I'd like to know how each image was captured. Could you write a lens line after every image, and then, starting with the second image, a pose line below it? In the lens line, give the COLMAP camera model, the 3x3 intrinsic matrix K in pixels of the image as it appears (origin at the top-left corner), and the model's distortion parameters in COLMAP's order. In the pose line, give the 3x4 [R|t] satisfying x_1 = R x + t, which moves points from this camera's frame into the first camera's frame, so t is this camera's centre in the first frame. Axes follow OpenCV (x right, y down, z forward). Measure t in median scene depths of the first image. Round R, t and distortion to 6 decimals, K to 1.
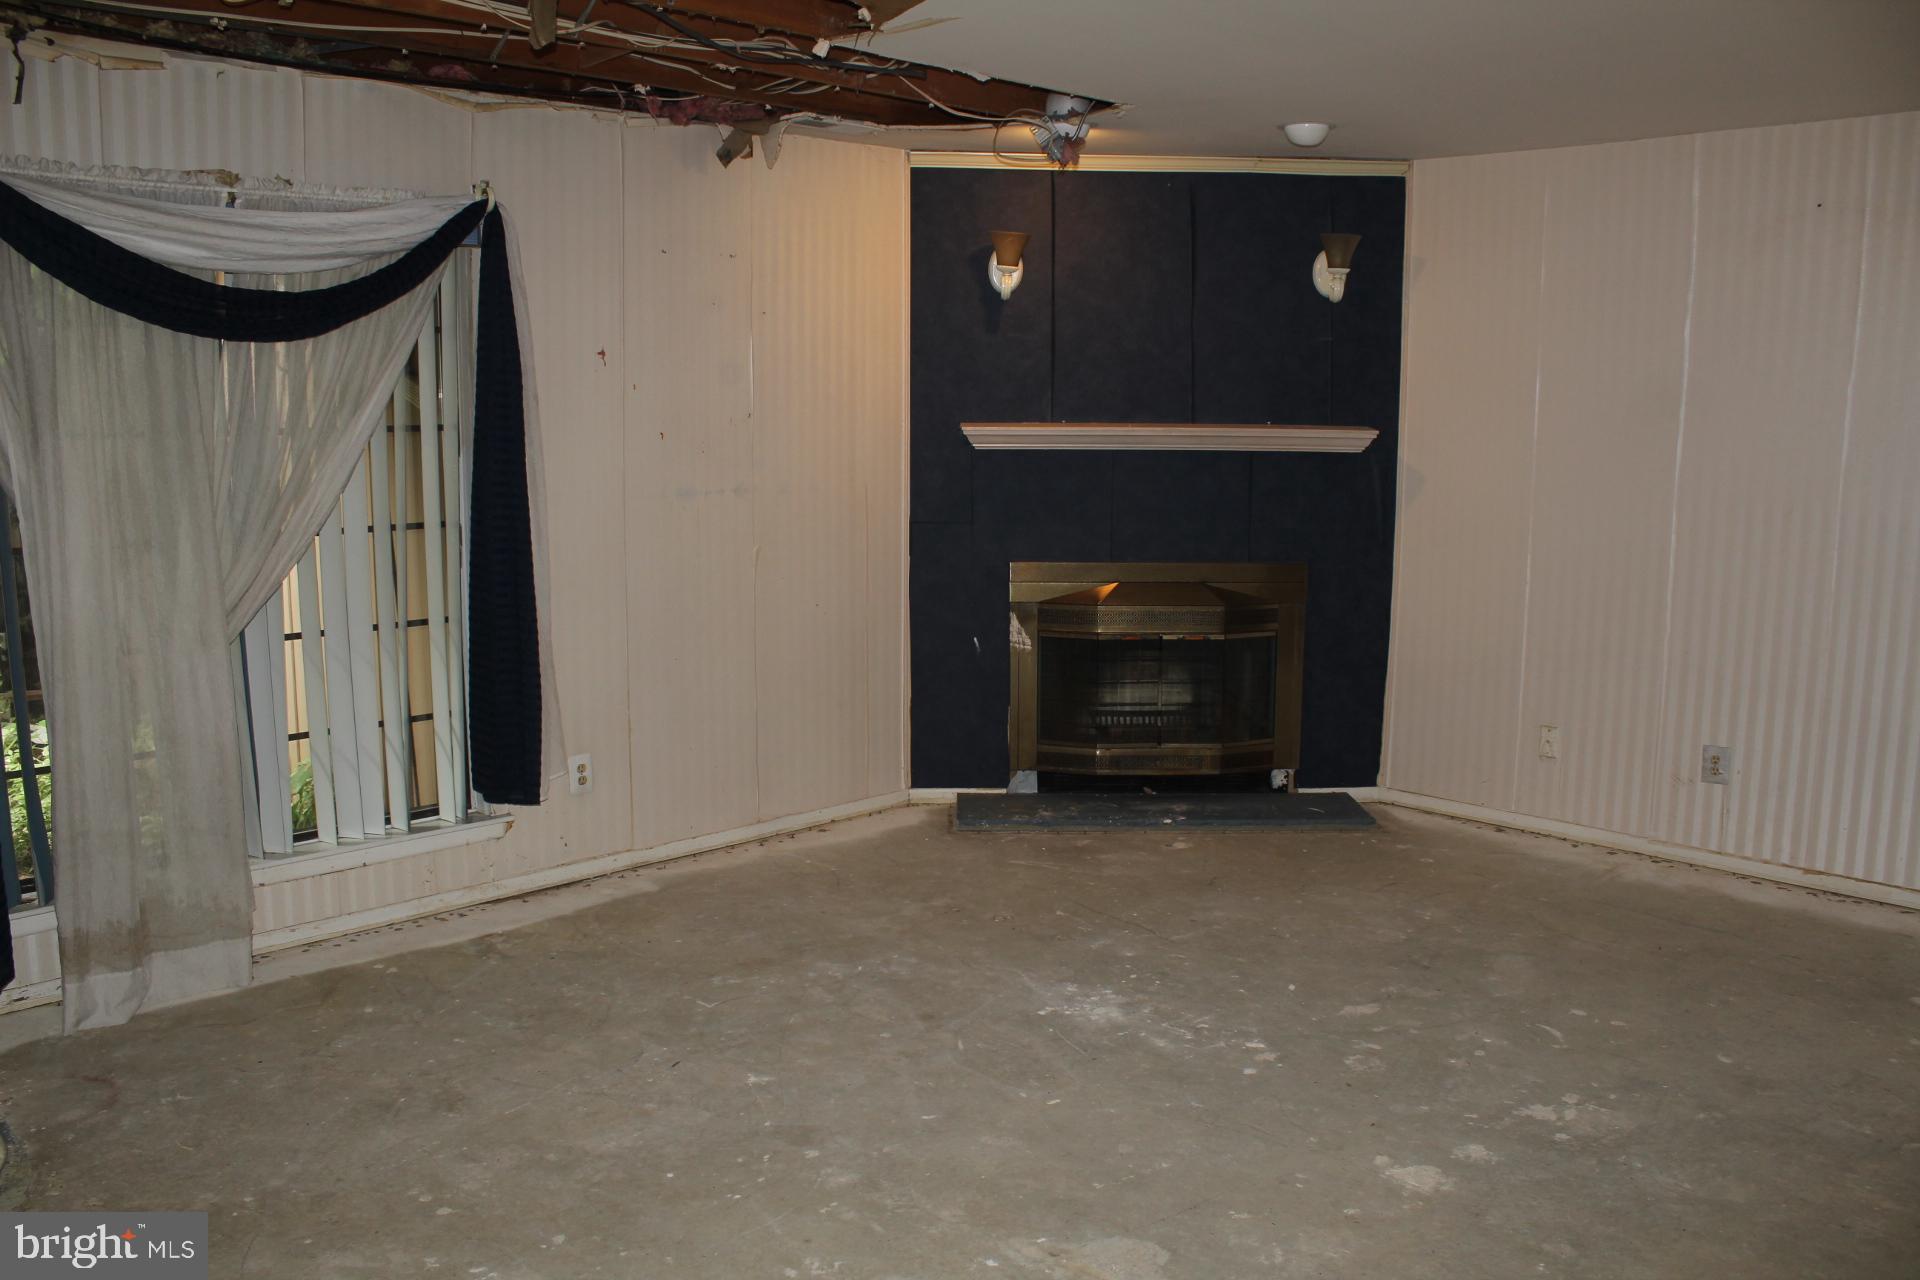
lens RADIAL K [[1594.6, 0, 959.2], [0, 1594.6, 640.8], [0, 0, 1]] dist [-0.118305, 0.039909]
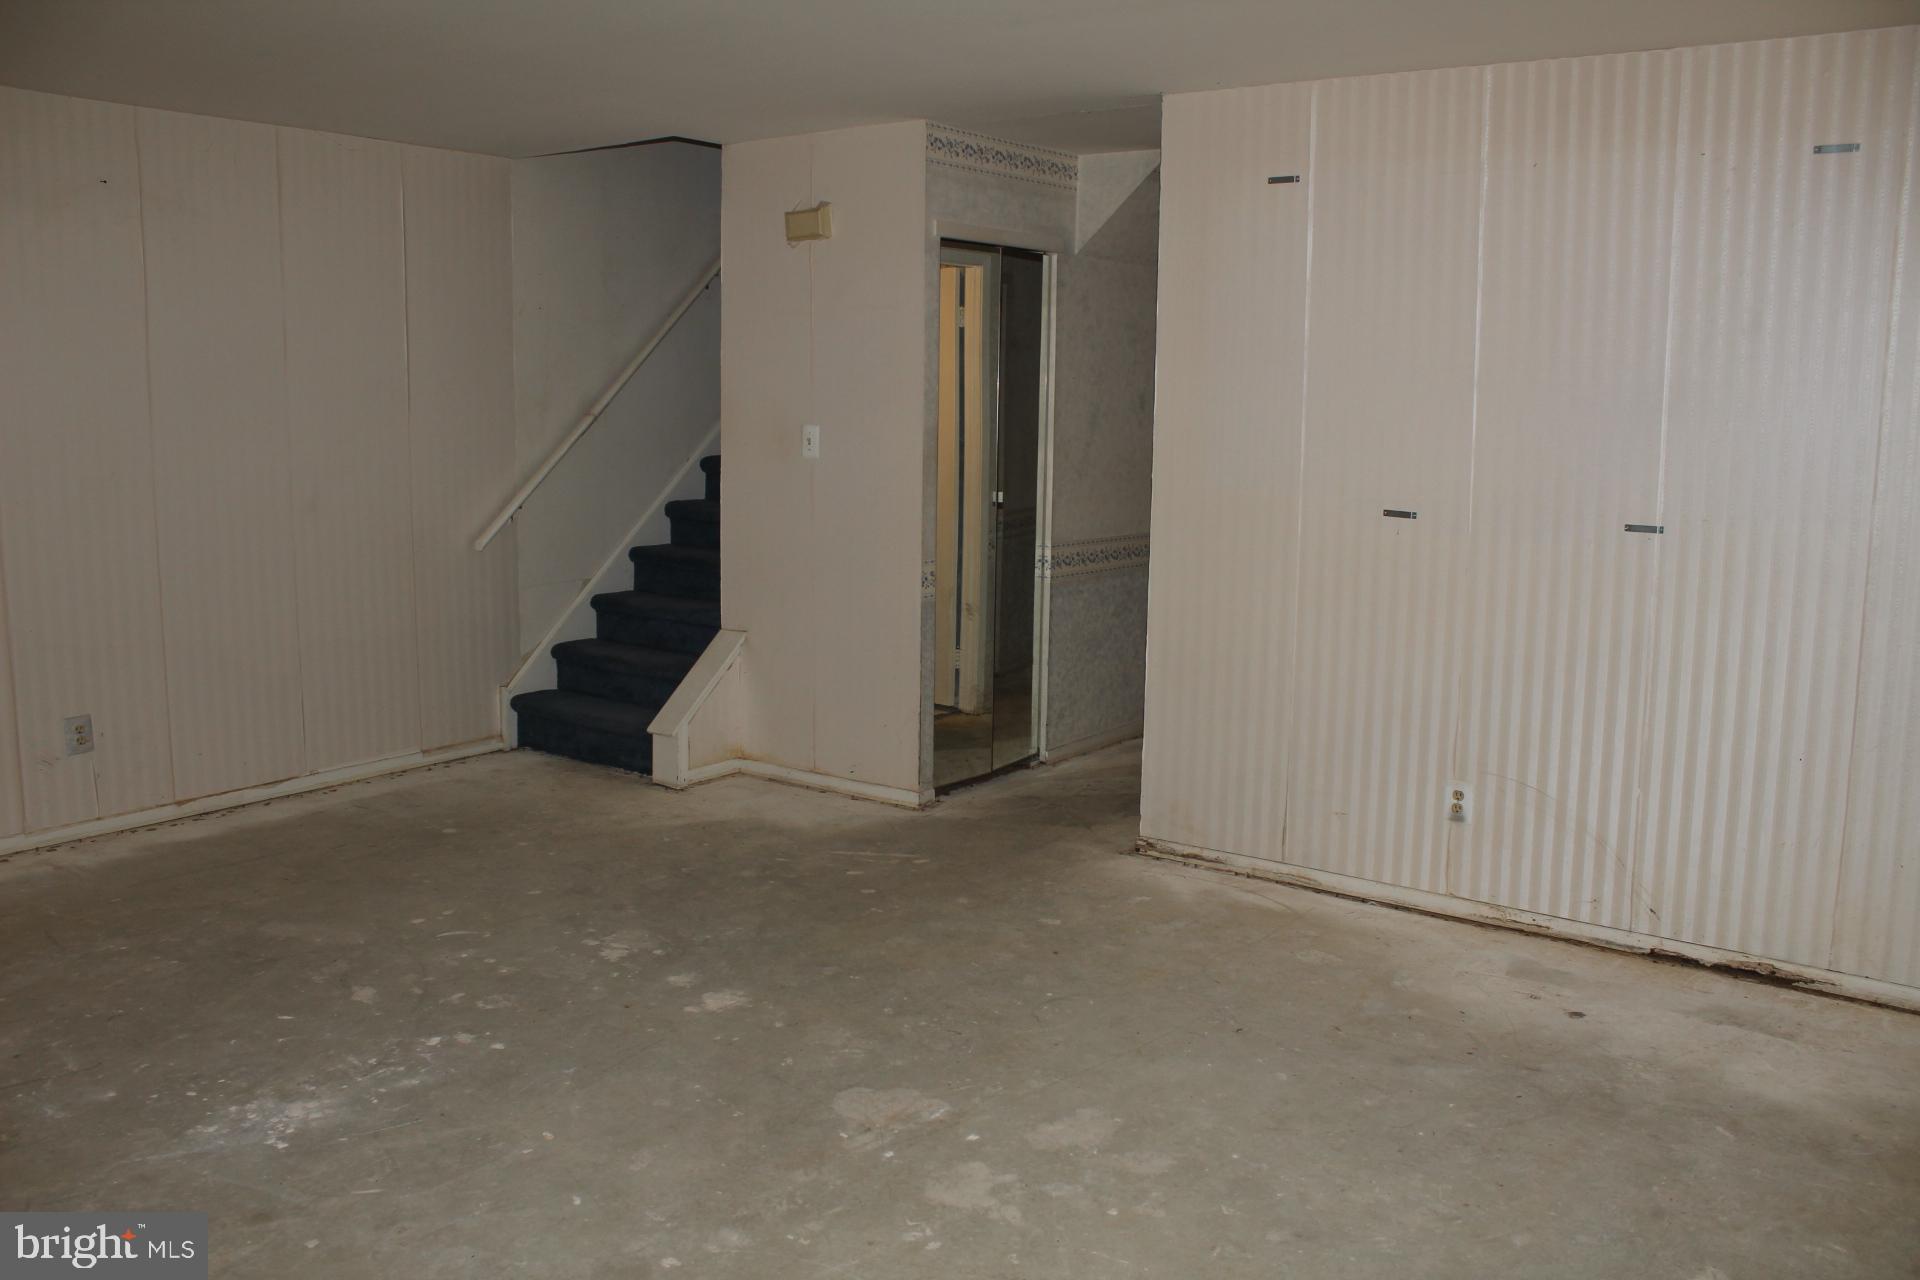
lens RADIAL K [[1594.6, 0, 959.9], [0, 1594.6, 636.5], [0, 0, 1]] dist [-0.118305, 0.039909]
pose [[-0.137057, -0.163204, 0.977026, -0.728898], [0.142456, 0.972833, 0.182487, -0.108128], [-0.980266, 0.164194, -0.110084, 0.736742]]
